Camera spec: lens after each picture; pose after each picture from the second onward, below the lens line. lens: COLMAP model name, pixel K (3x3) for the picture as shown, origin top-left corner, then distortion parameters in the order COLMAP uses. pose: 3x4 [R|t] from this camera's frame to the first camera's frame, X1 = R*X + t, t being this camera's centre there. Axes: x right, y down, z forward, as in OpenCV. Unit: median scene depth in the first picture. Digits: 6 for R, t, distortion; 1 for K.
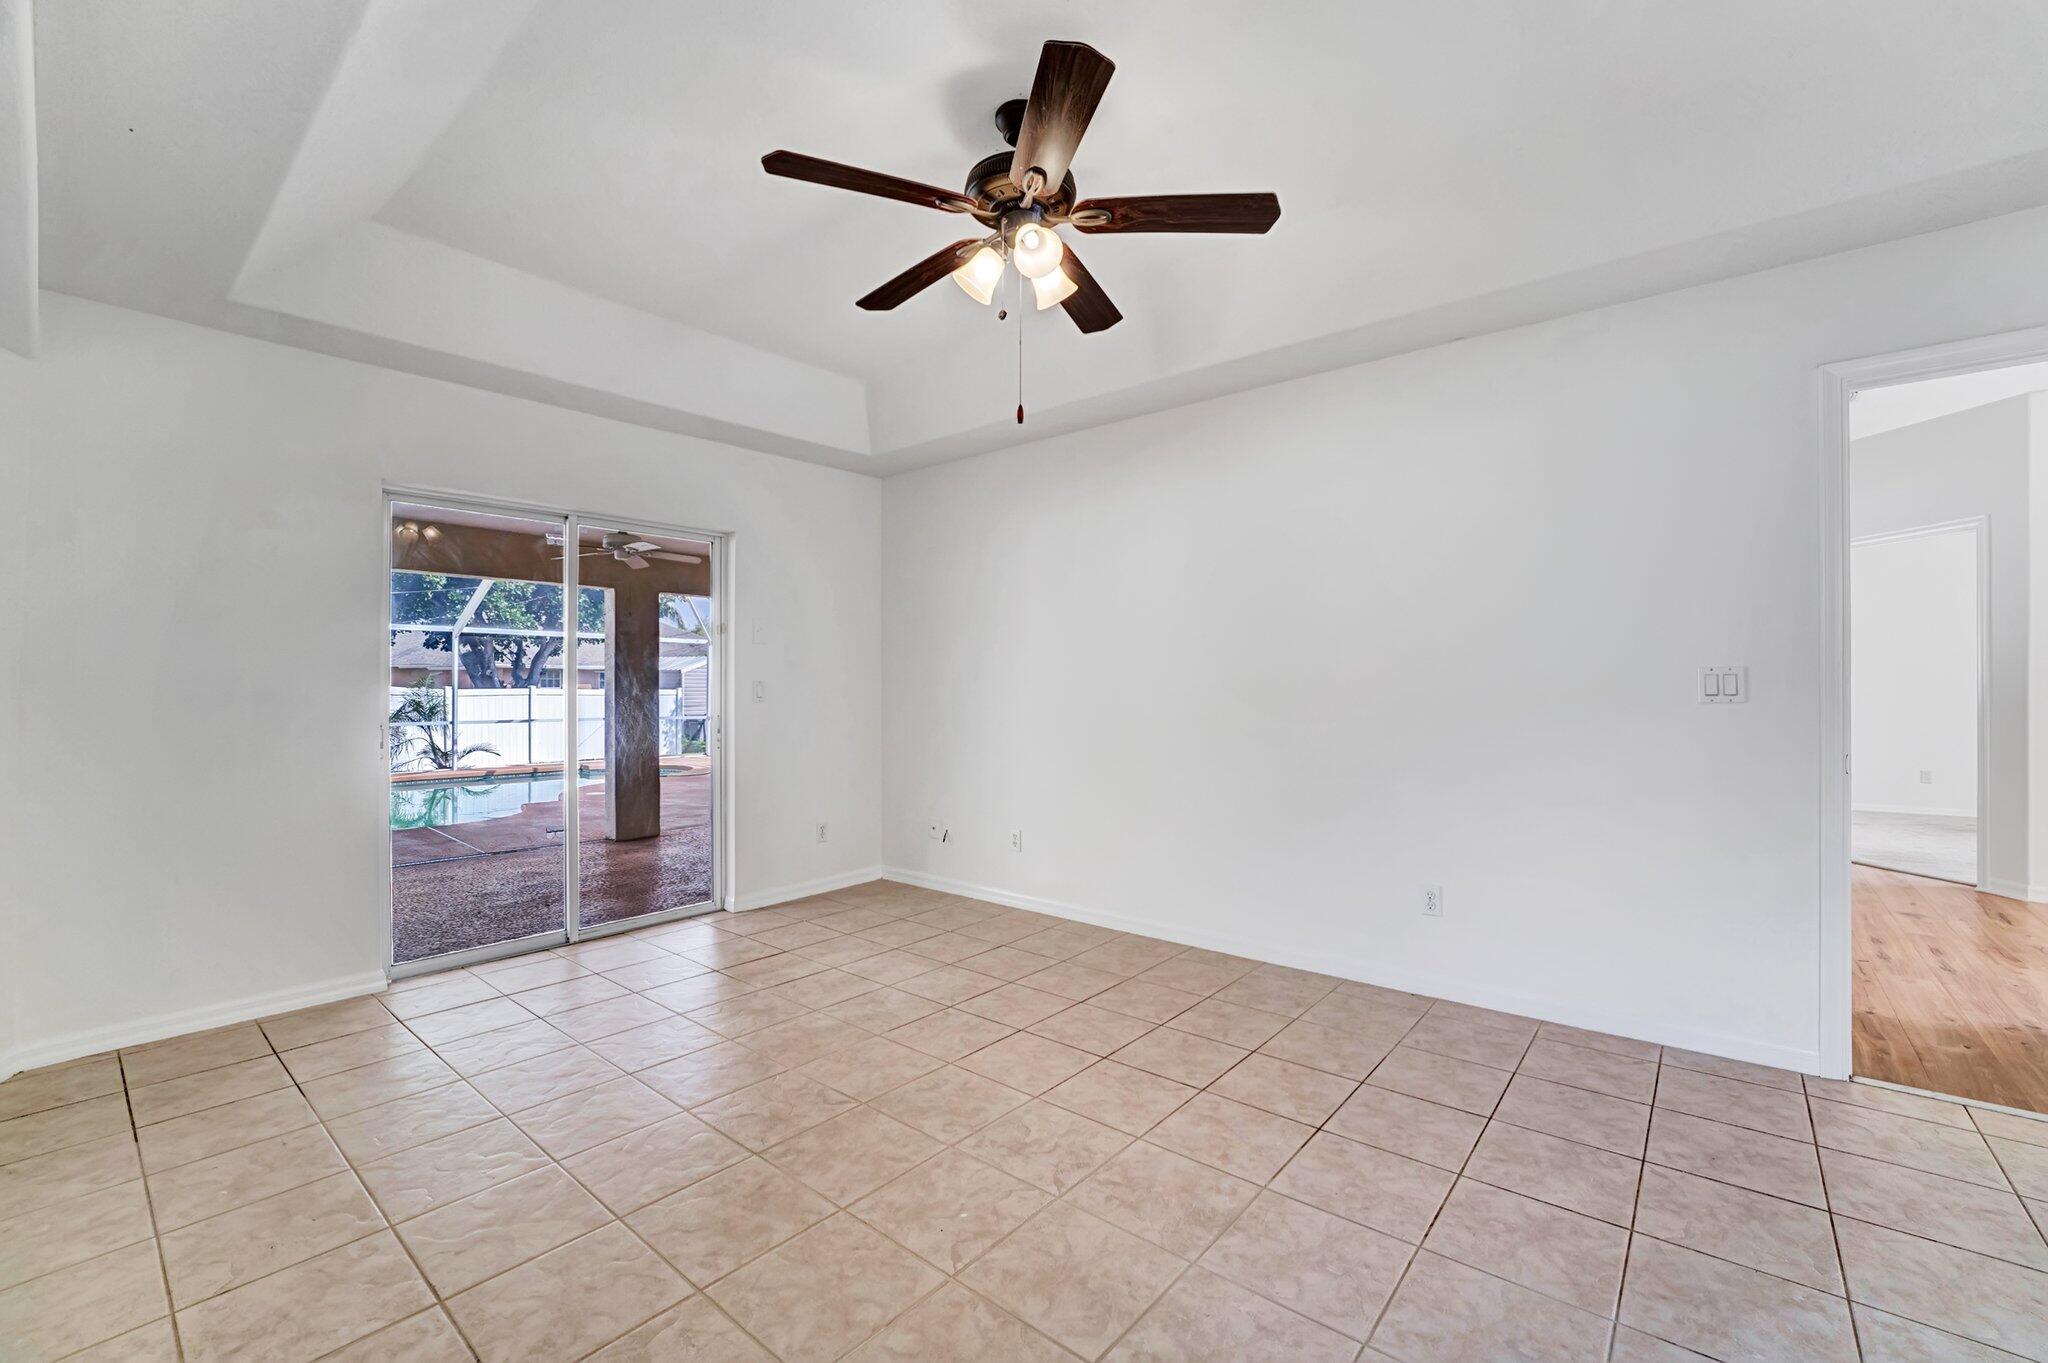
lens RADIAL K [[852.1, 0, 1020.9], [0, 852.1, 677.2], [0, 0, 1]] dist [-0.030582, 0.003955]
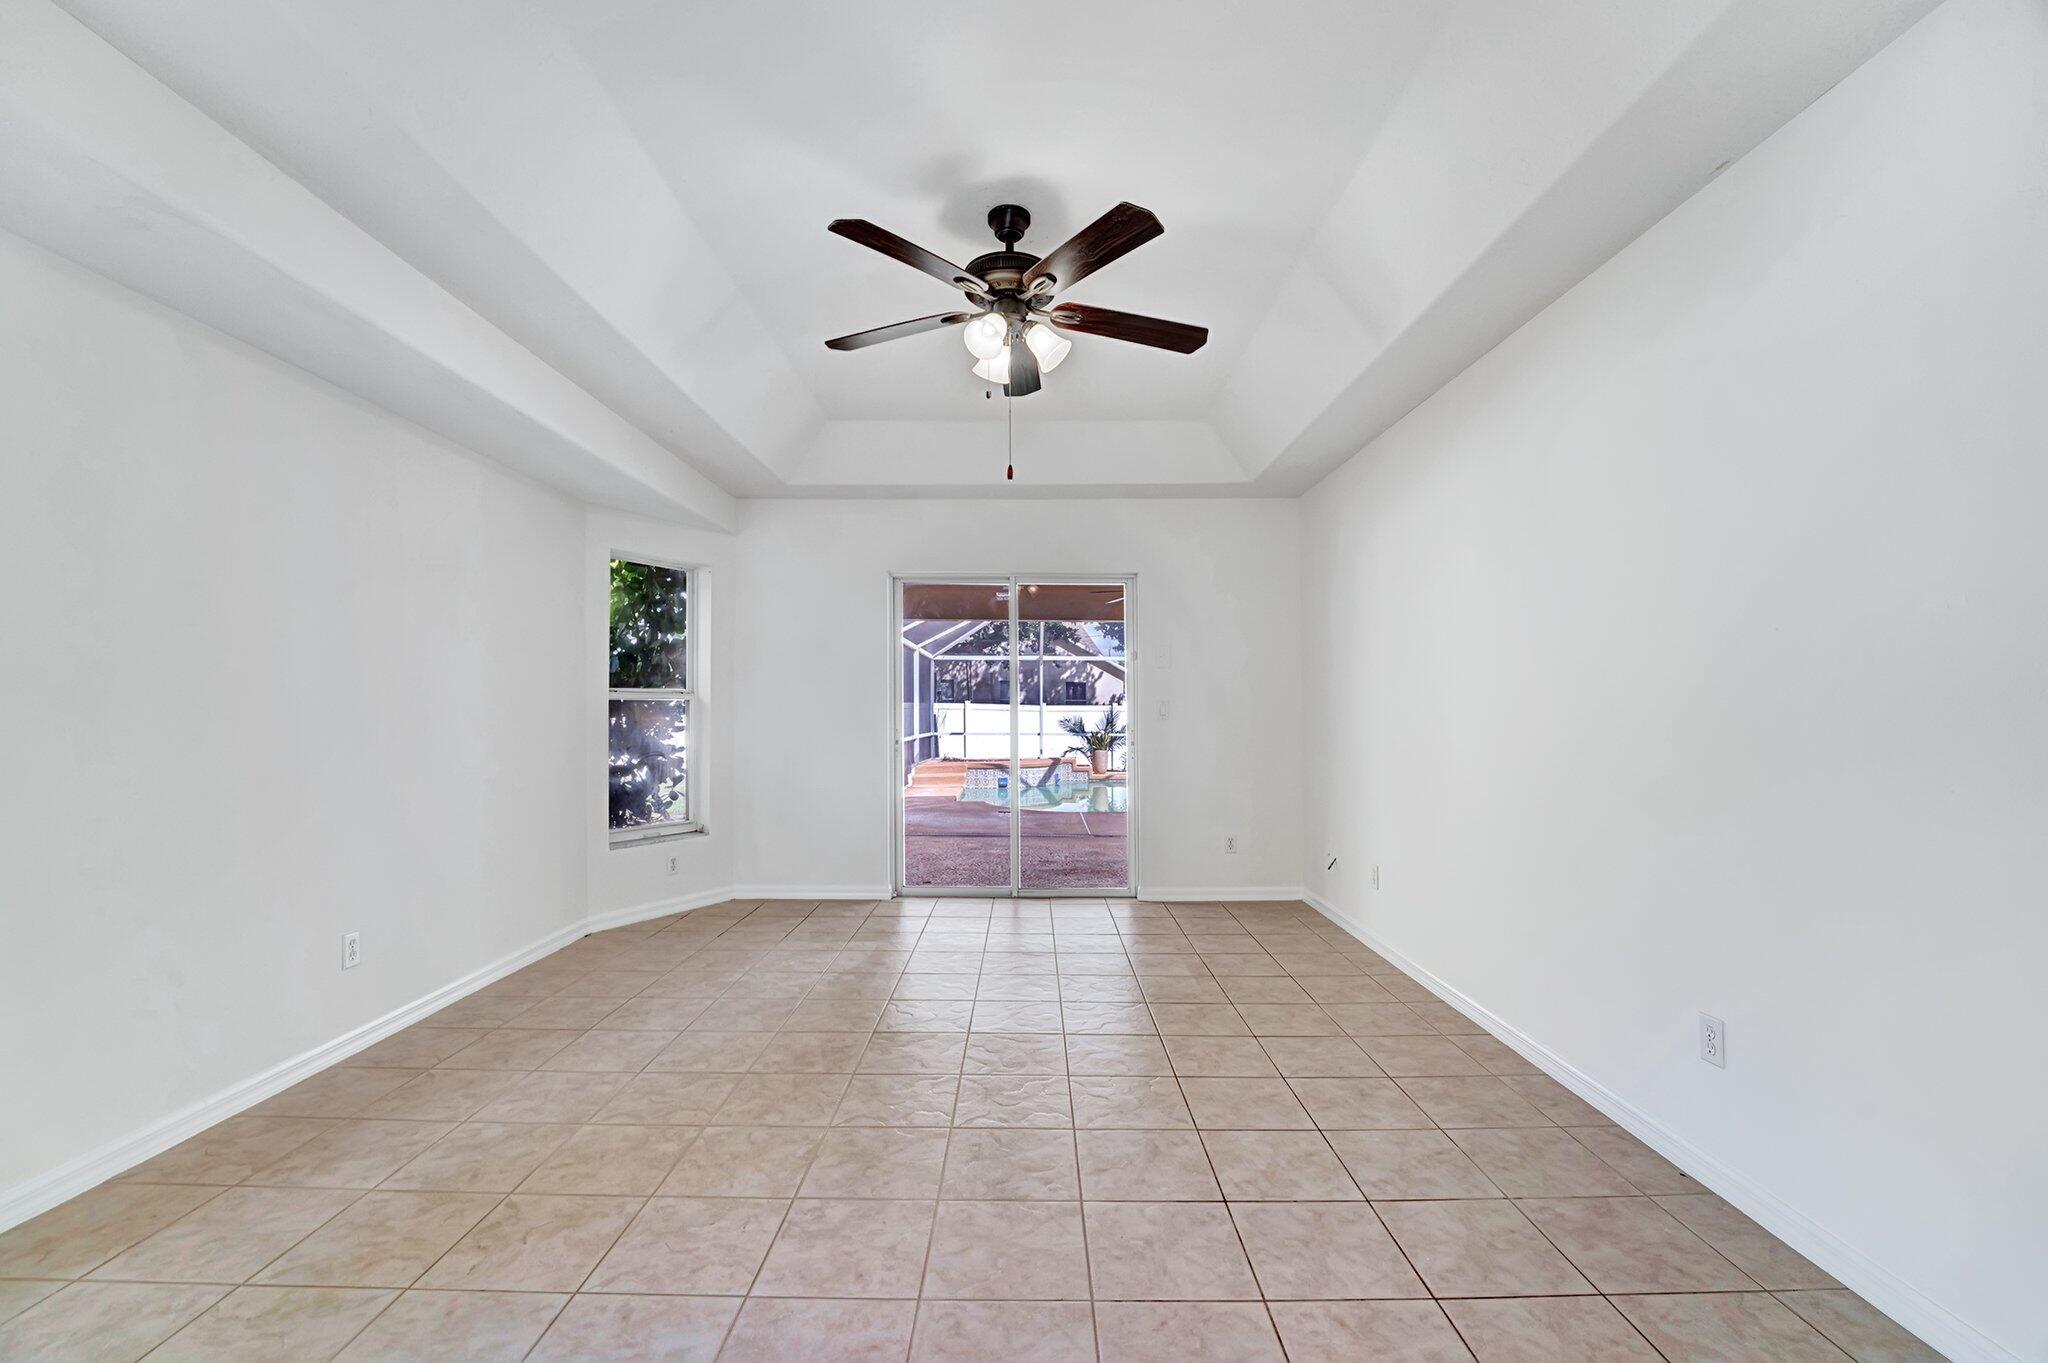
lens RADIAL K [[852.1, 0, 1019.7], [0, 852.1, 696.1], [0, 0, 1]] dist [-0.030582, 0.003955]
pose [[0.642348, -0.001963, -0.766410, 0.609498], [-0.000345, 0.999996, -0.002851, 0.001664], [0.766413, 0.002096, 0.642345, 0.174132]]
